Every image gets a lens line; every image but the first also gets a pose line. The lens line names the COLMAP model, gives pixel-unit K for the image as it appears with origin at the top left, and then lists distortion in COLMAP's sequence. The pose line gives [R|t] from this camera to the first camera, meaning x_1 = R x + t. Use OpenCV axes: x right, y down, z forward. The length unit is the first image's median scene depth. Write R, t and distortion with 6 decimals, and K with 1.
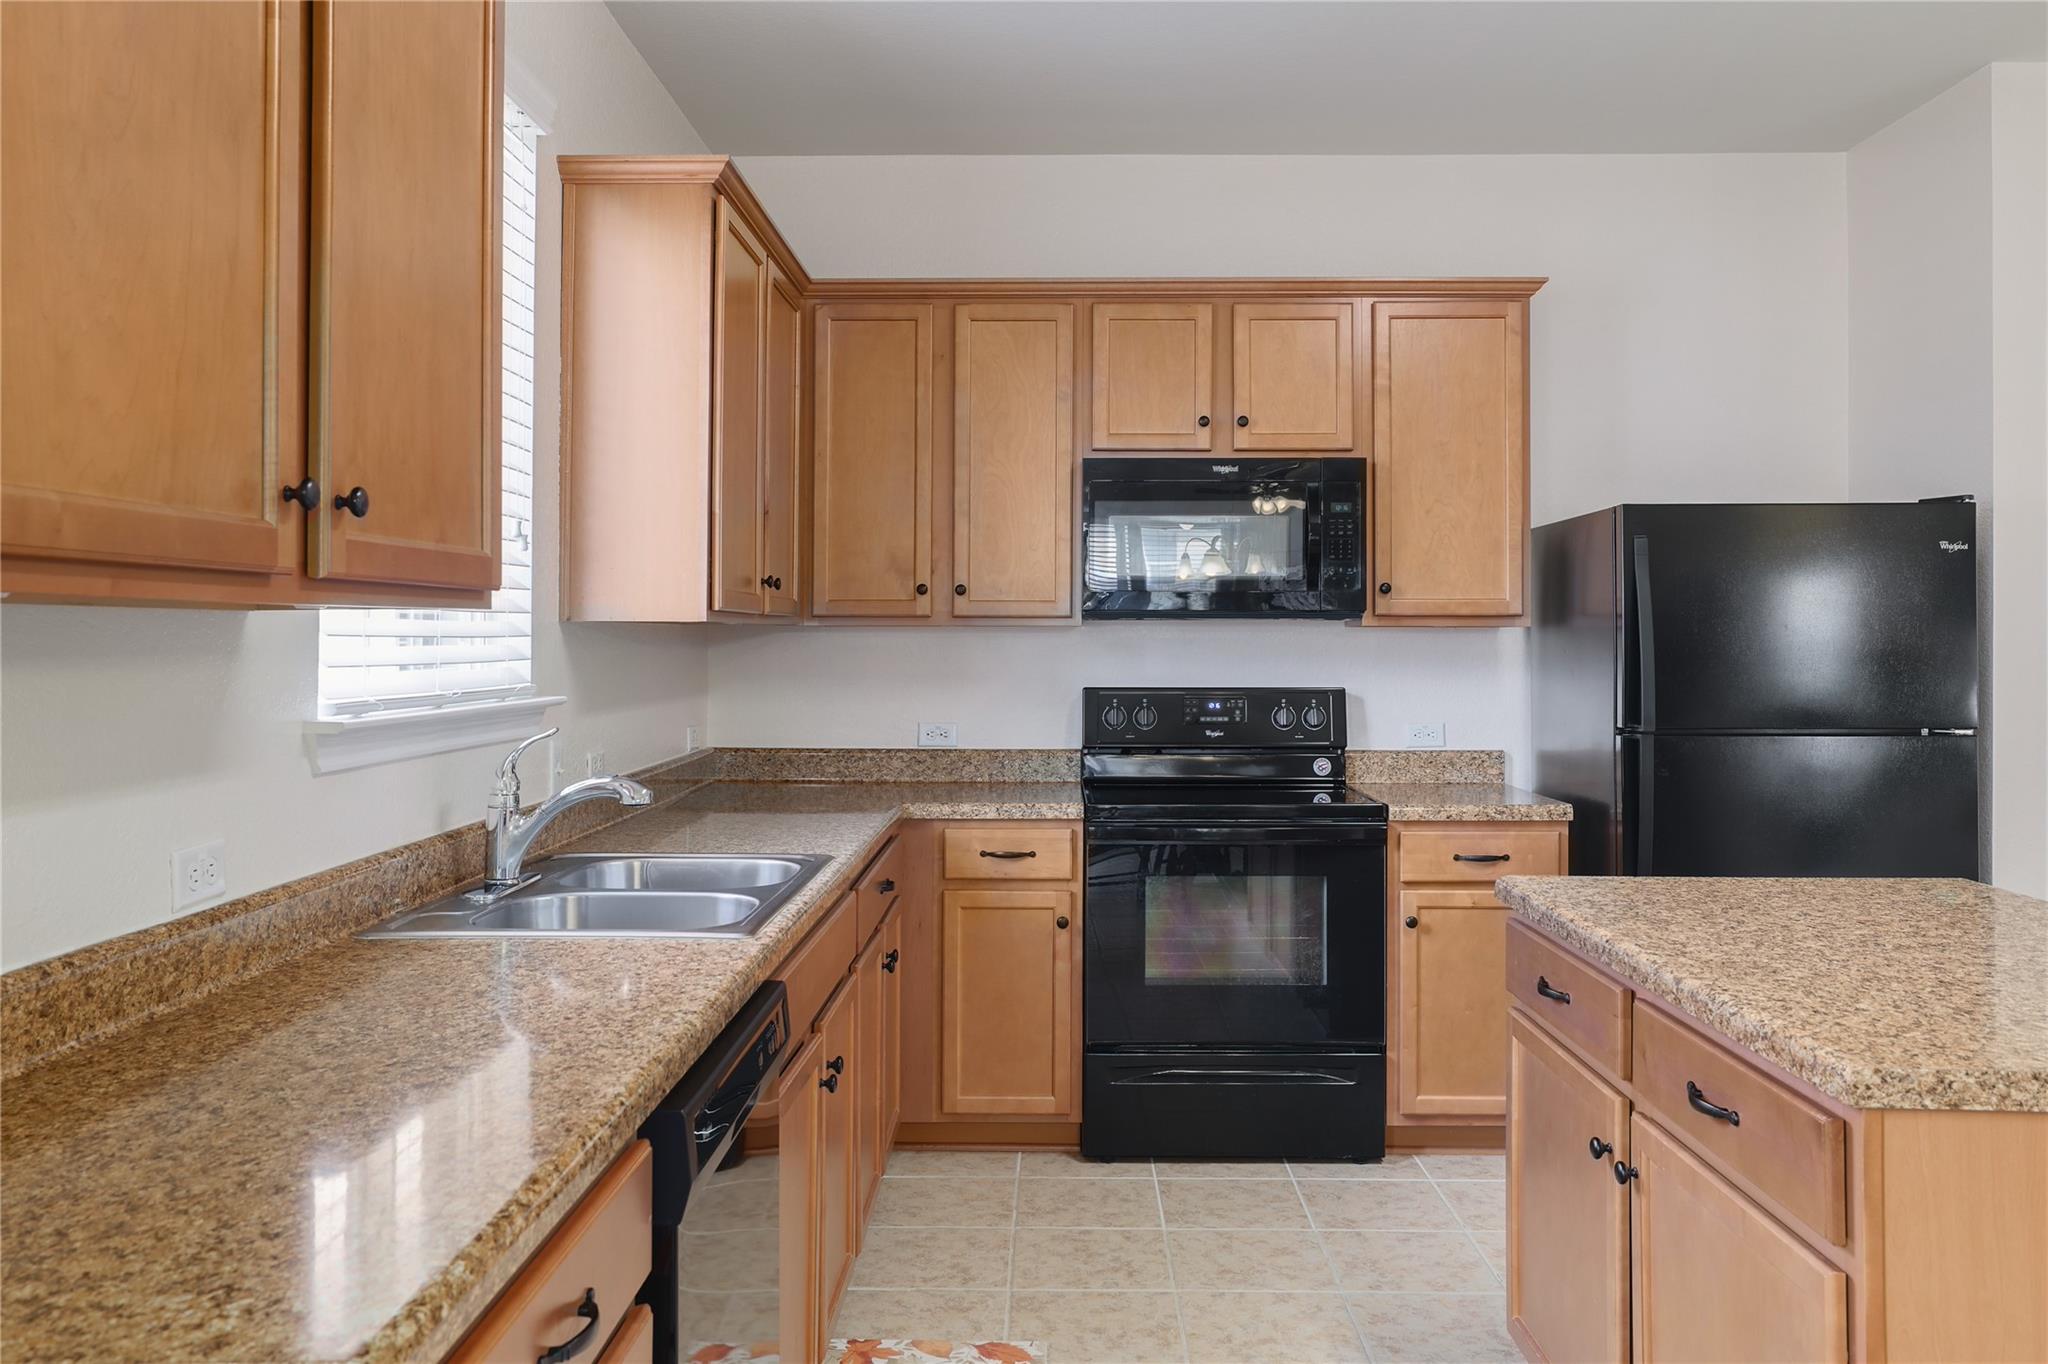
lens RADIAL K [[1508.8, 0, 1028.9], [0, 1508.8, 628.5], [0, 0, 1]] dist [-0.002888, -0.000704]
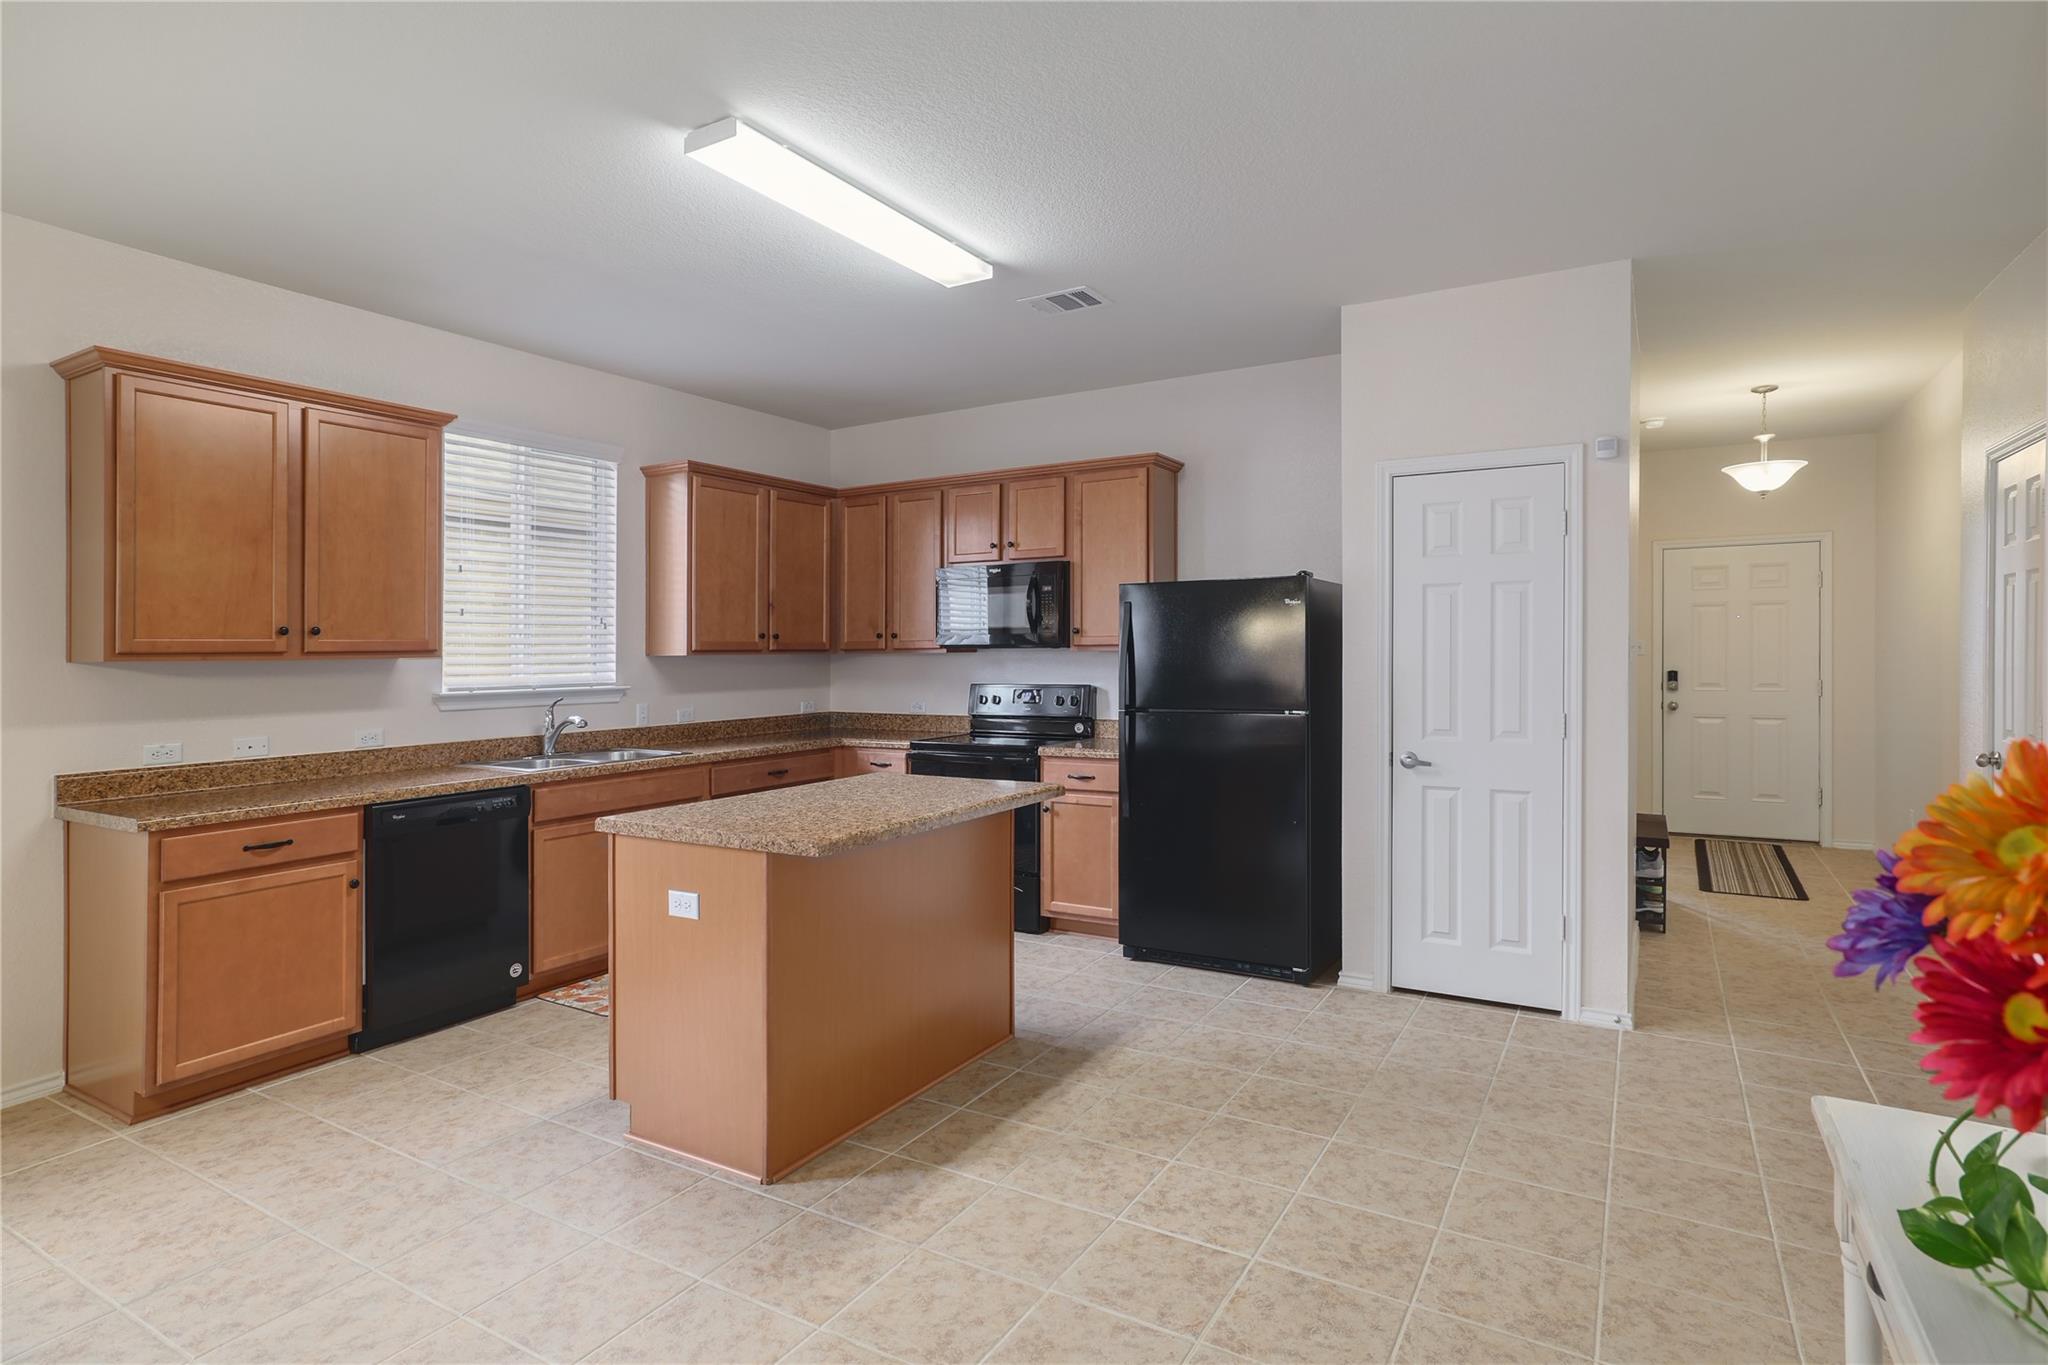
lens RADIAL K [[1057.9, 0, 1033.5], [0, 1057.9, 640.1], [0, 0, 1]] dist [-0.059510, 0.000165]
pose [[0.869448, -0.015085, -0.493793, 0.830492], [0.015841, 0.999871, -0.002652, -0.012949], [0.493770, -0.005517, 0.869575, -0.146372]]
